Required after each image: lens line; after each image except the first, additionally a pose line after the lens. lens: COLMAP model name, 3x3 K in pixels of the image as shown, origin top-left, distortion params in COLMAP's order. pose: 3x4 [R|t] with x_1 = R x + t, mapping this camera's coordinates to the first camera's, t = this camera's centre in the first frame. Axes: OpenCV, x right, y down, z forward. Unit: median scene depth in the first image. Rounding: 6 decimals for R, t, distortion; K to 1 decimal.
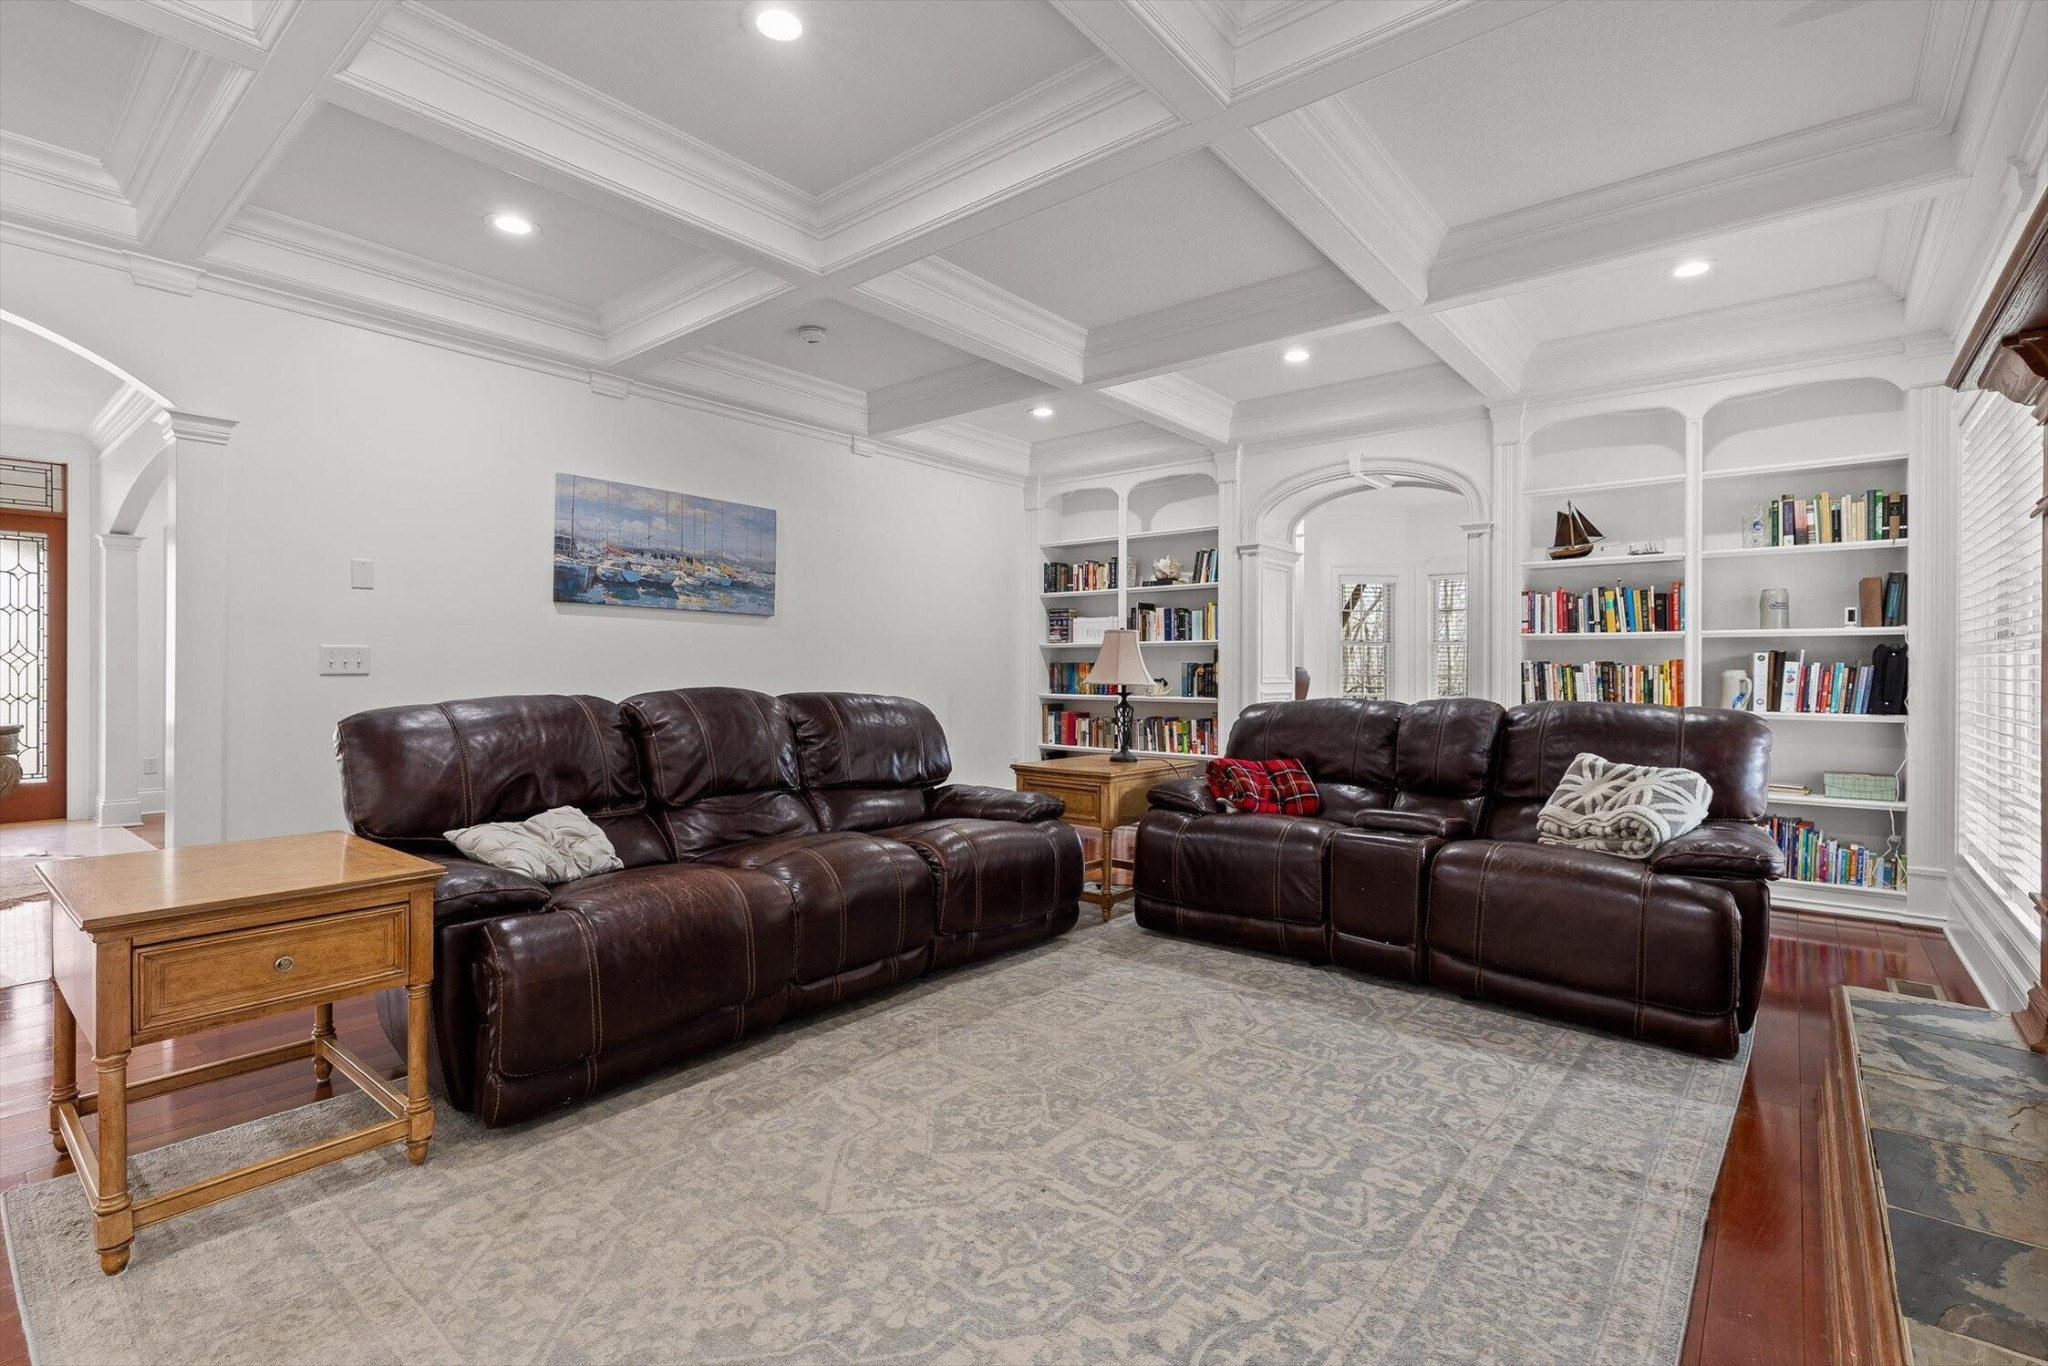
lens RADIAL K [[900.7, 0, 1027.9], [0, 900.7, 668.7], [0, 0, 1]] dist [0.009454, -0.004676]
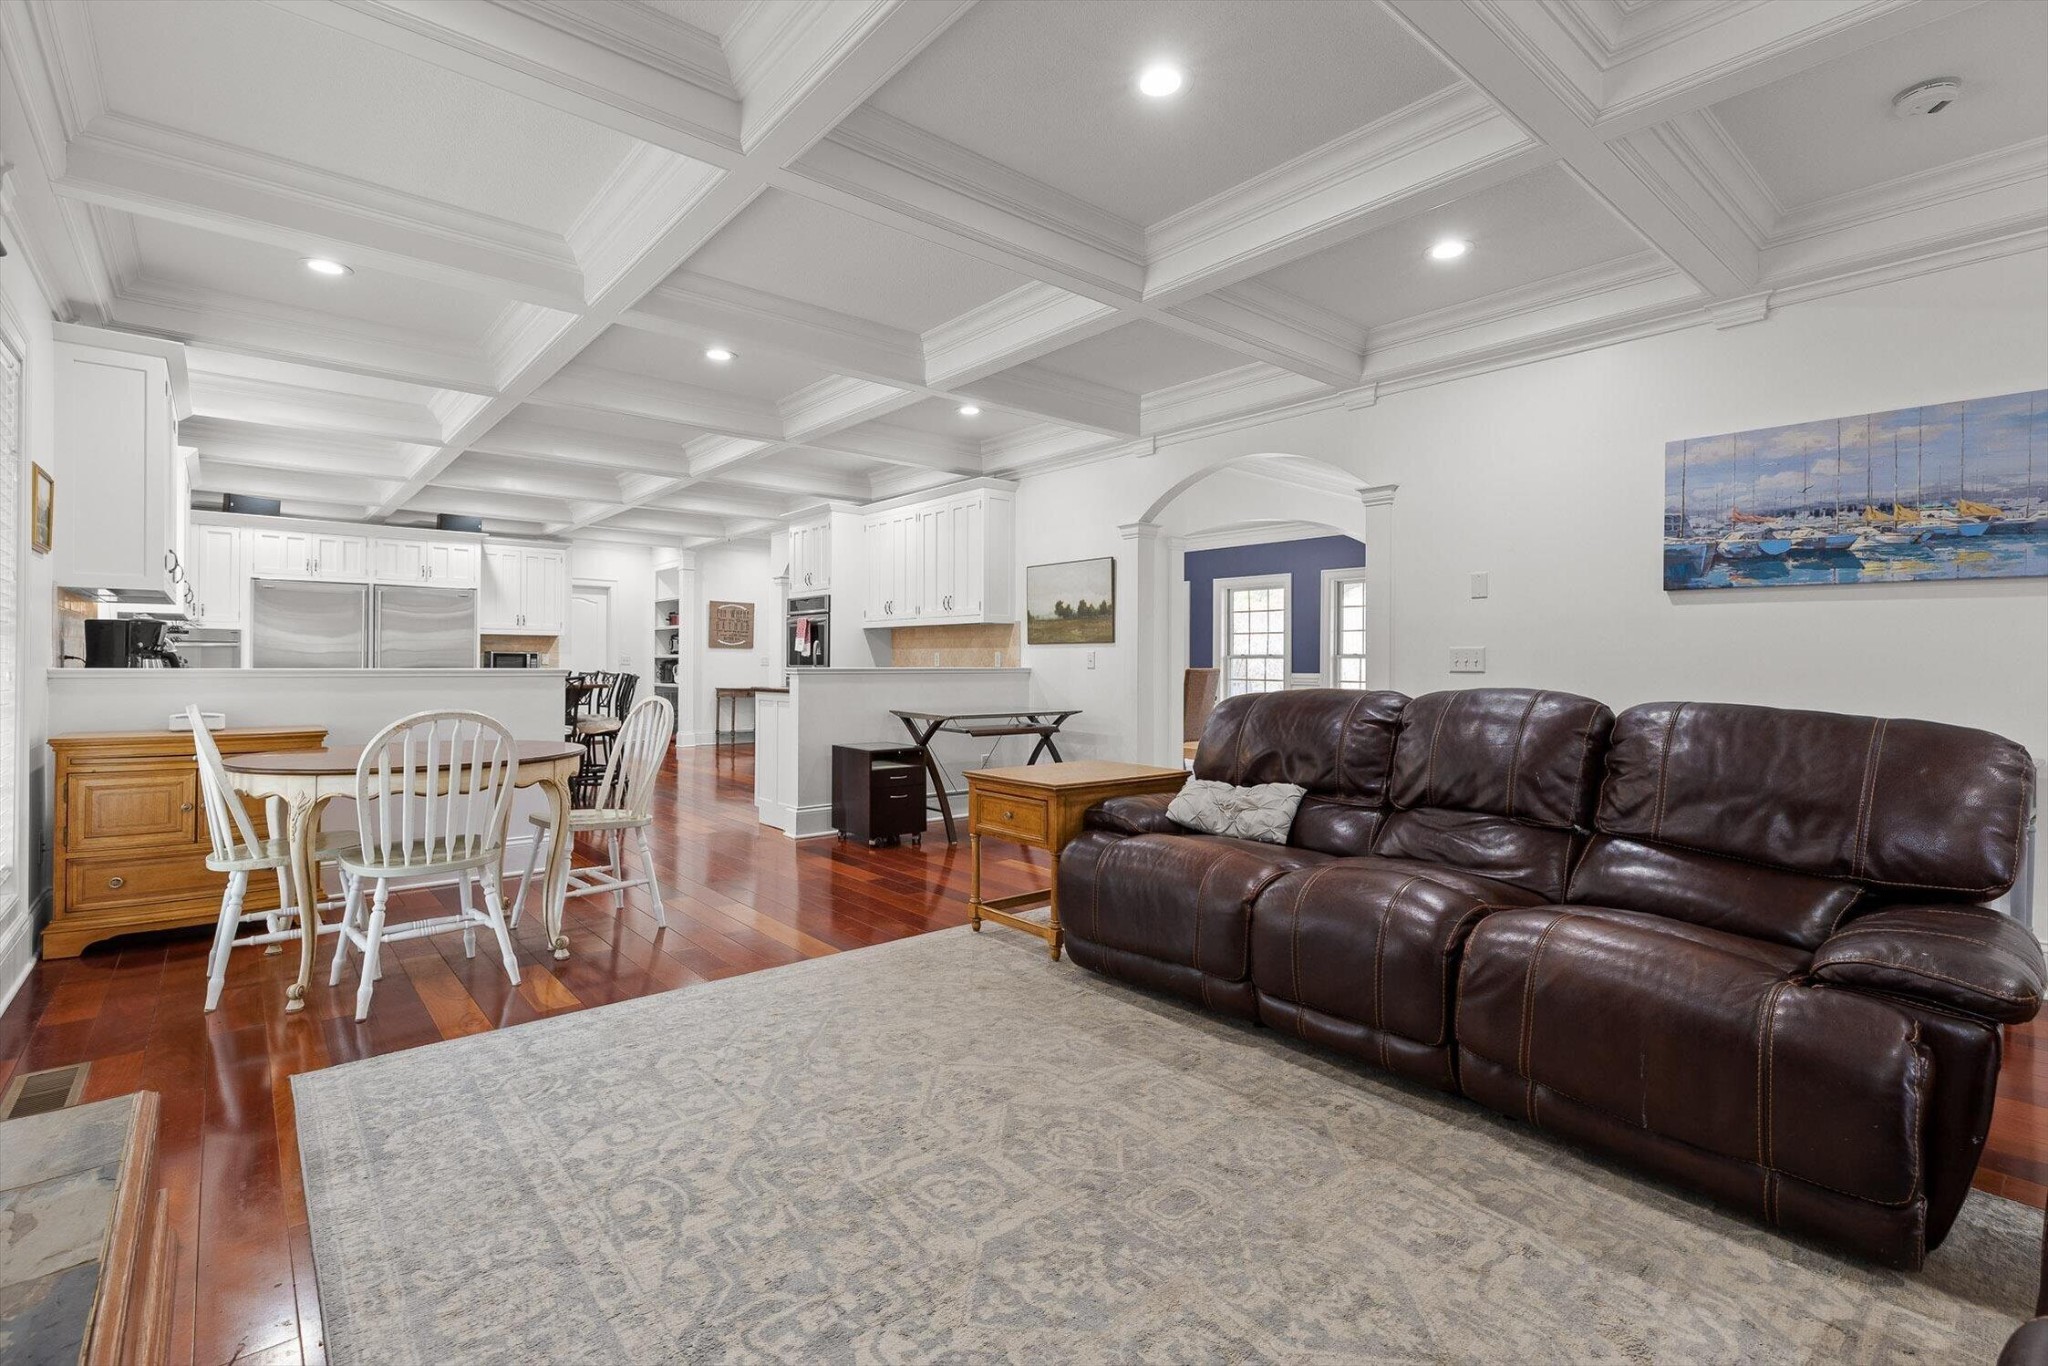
lens RADIAL K [[900.7, 0, 1027.9], [0, 900.7, 668.7], [0, 0, 1]] dist [0.009454, -0.004676]
pose [[-0.137420, 0.004304, -0.990504, 0.419111], [-0.003640, 0.999982, 0.004851, -0.001127], [0.990506, 0.004272, -0.137401, 0.498198]]
